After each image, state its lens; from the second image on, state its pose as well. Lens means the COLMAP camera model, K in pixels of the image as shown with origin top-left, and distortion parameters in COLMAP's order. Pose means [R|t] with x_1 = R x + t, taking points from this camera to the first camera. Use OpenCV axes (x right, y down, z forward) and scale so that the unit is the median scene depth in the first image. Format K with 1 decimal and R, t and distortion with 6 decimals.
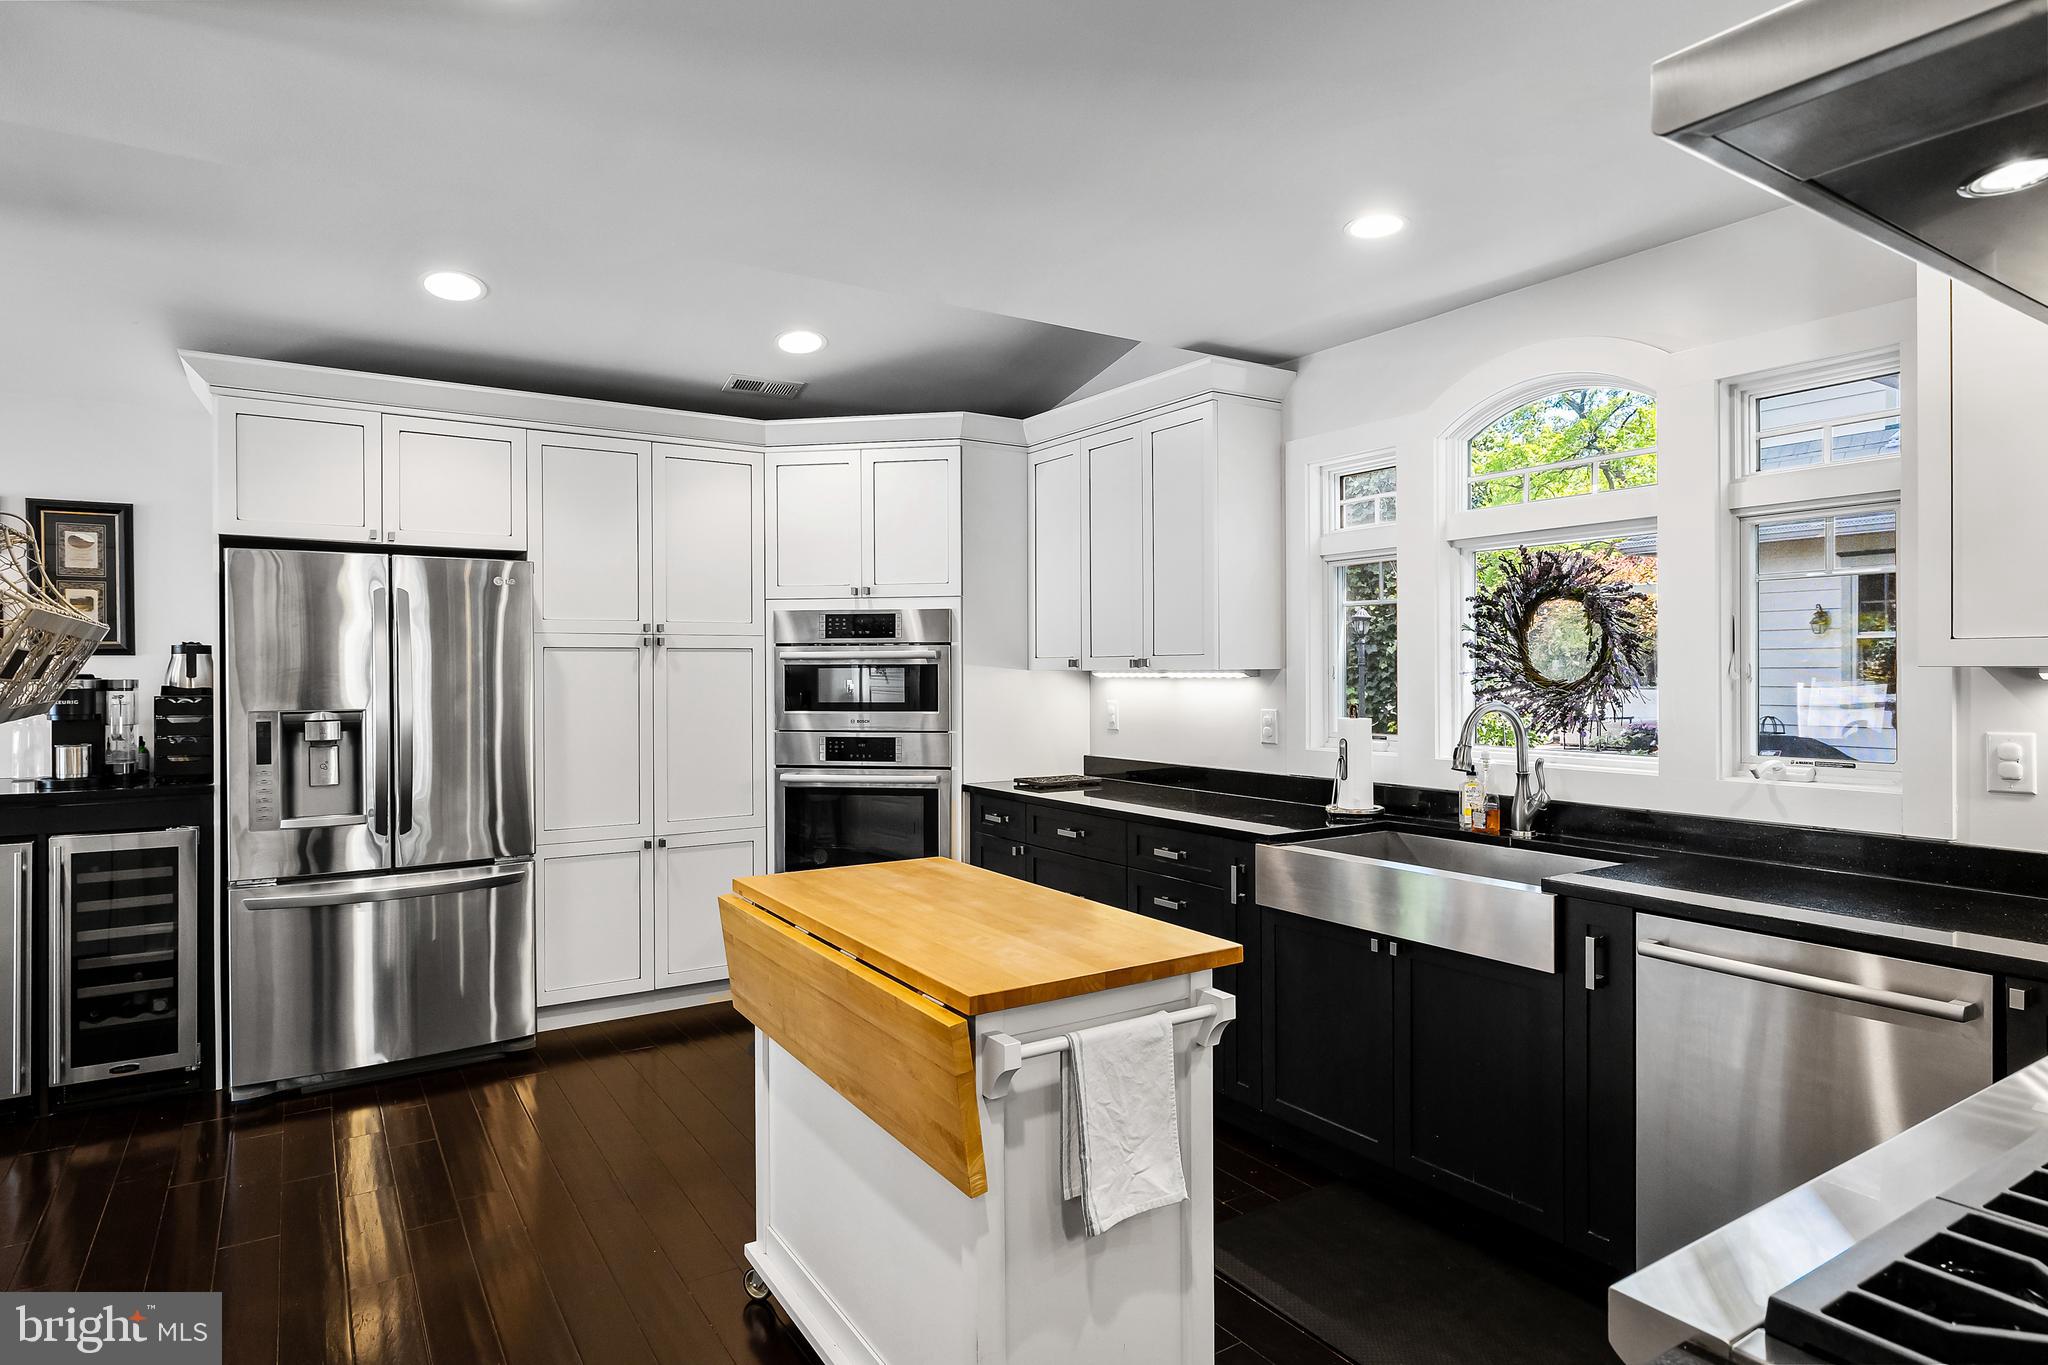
lens RADIAL K [[1160.5, 0, 1049.2], [0, 1160.5, 672.9], [0, 0, 1]] dist [0.000176, 0.001745]
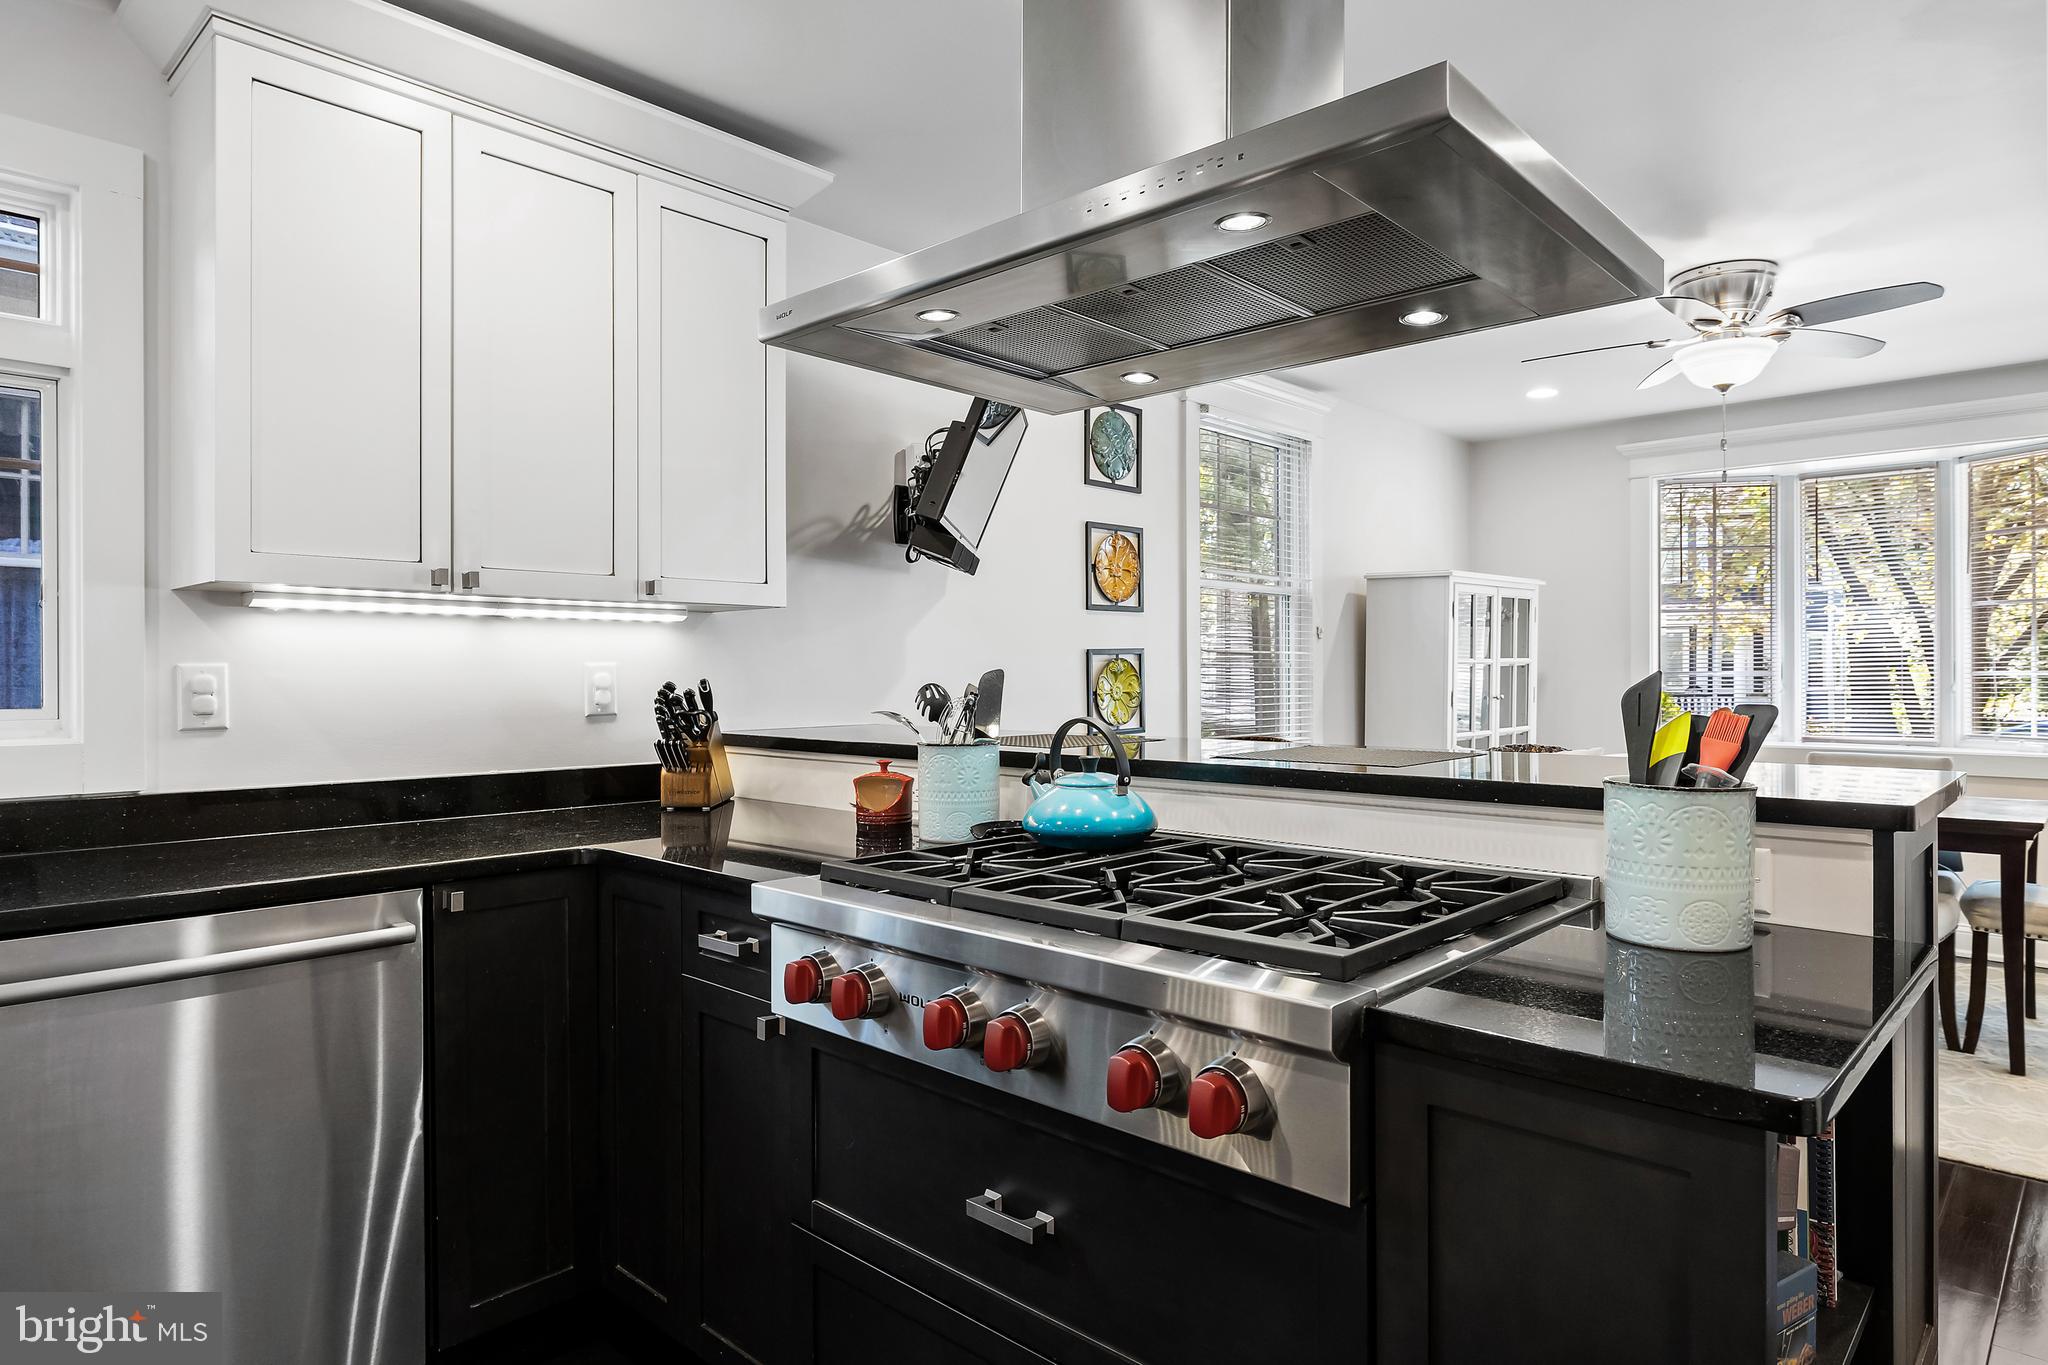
lens RADIAL K [[1193.0, 0, 1031.1], [0, 1193.0, 671.5], [0, 0, 1]] dist [-0.003717, 0.008227]
pose [[-0.235493, 0.004863, 0.971864, -0.139435], [0.004340, 0.999983, -0.003952, 0.038624], [-0.971866, 0.003287, -0.235510, 0.354243]]
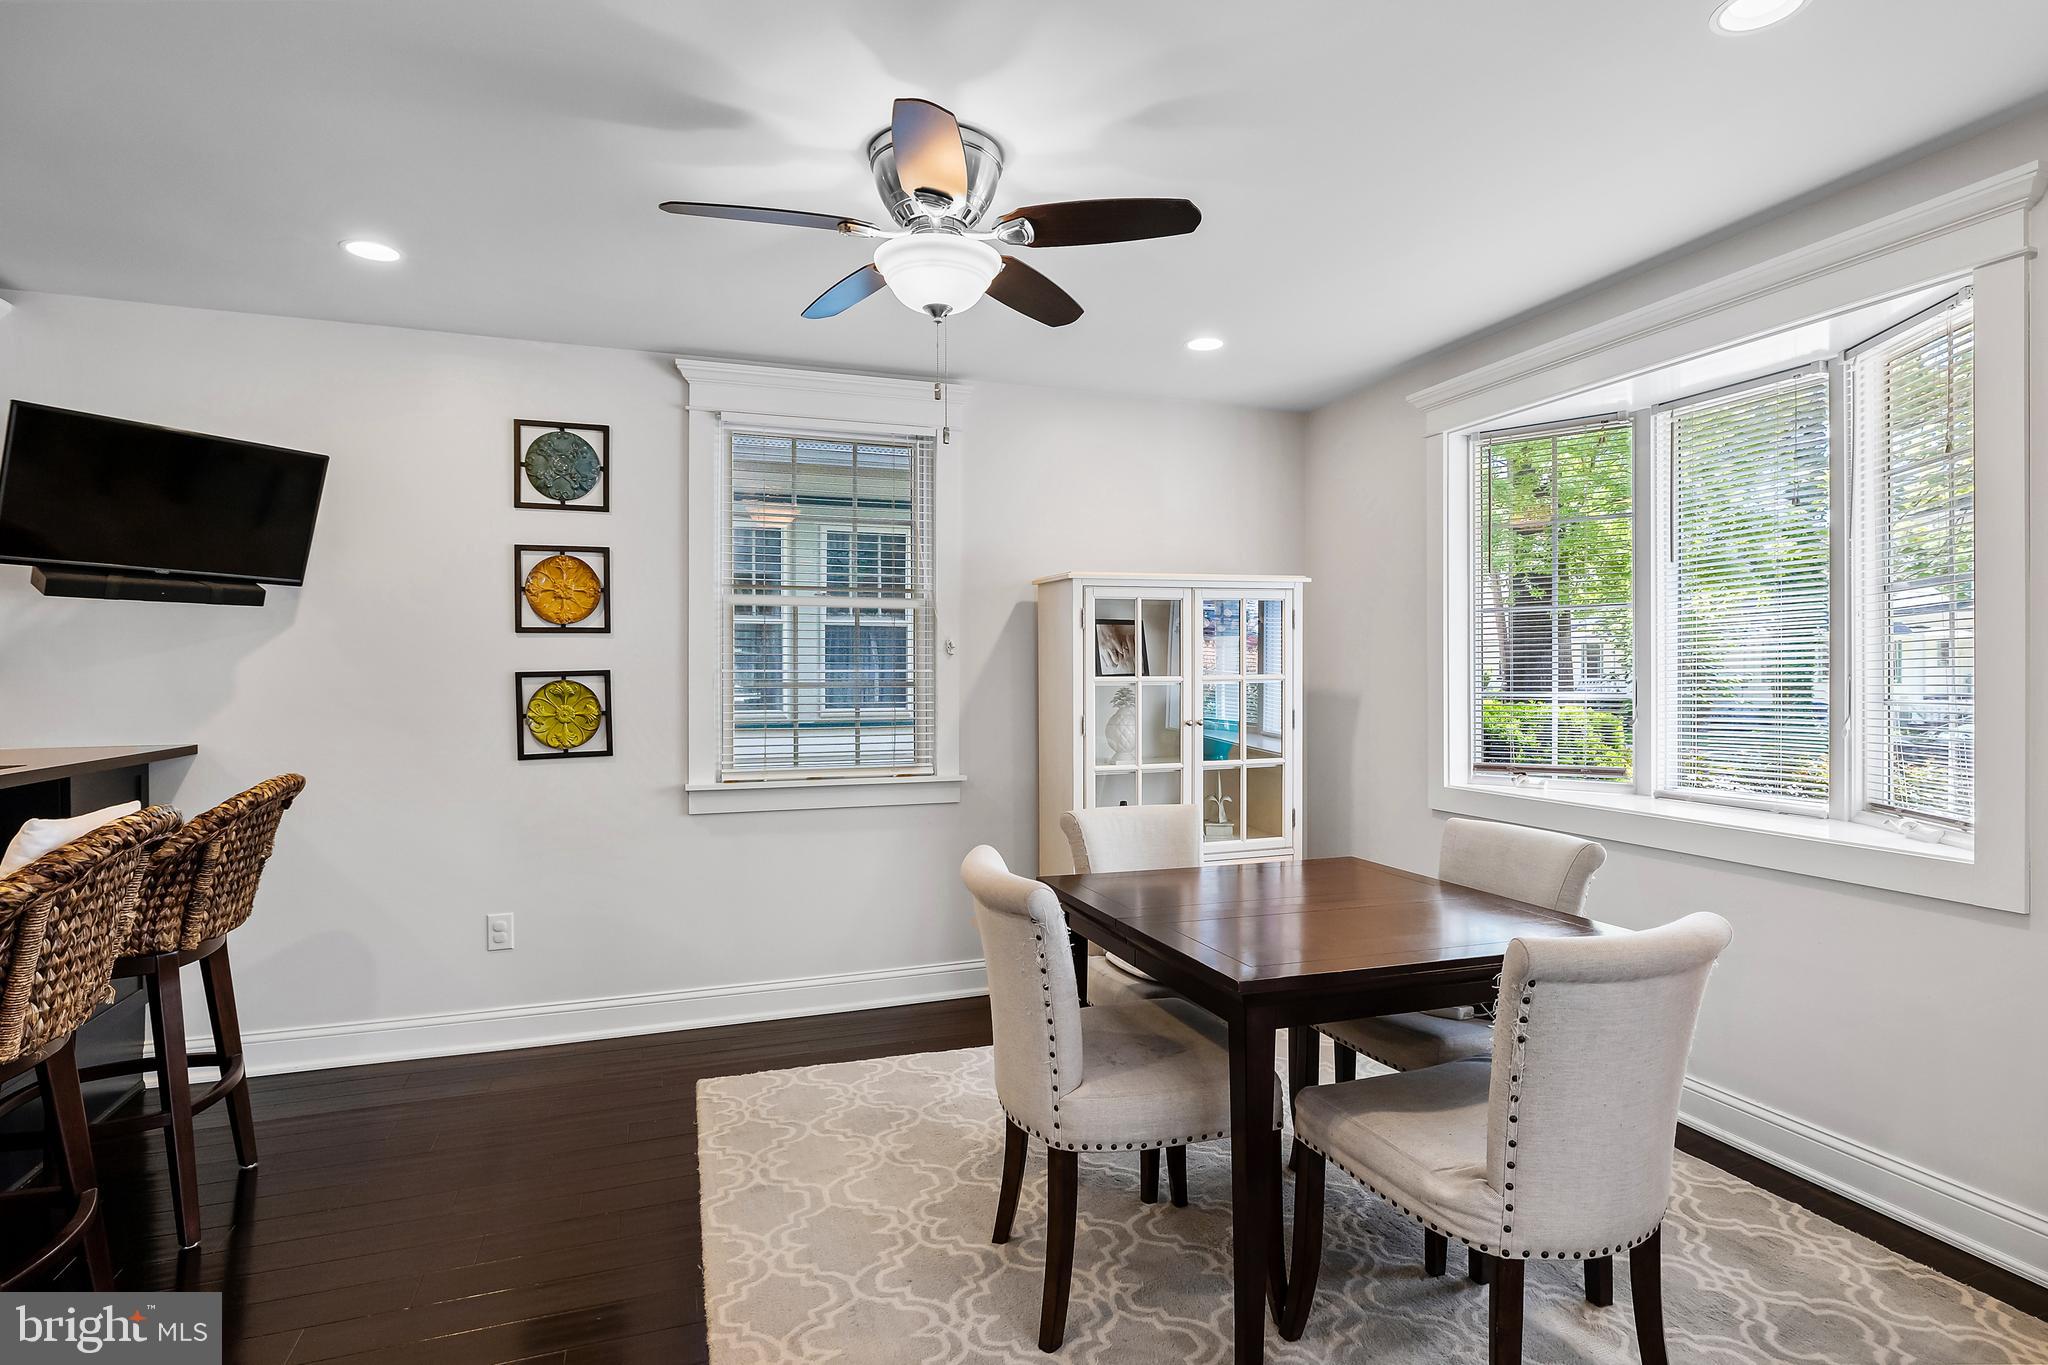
lens RADIAL K [[1048.0, 0, 1038.2], [0, 1048.0, 674.0], [0, 0, 1]] dist [-0.001374, 0.003144]
pose [[0.241621, 0.000287, 0.970371, 0.077422], [0.003538, 0.999993, -0.001177, 0.019709], [-0.970364, 0.003718, 0.241618, -0.579622]]
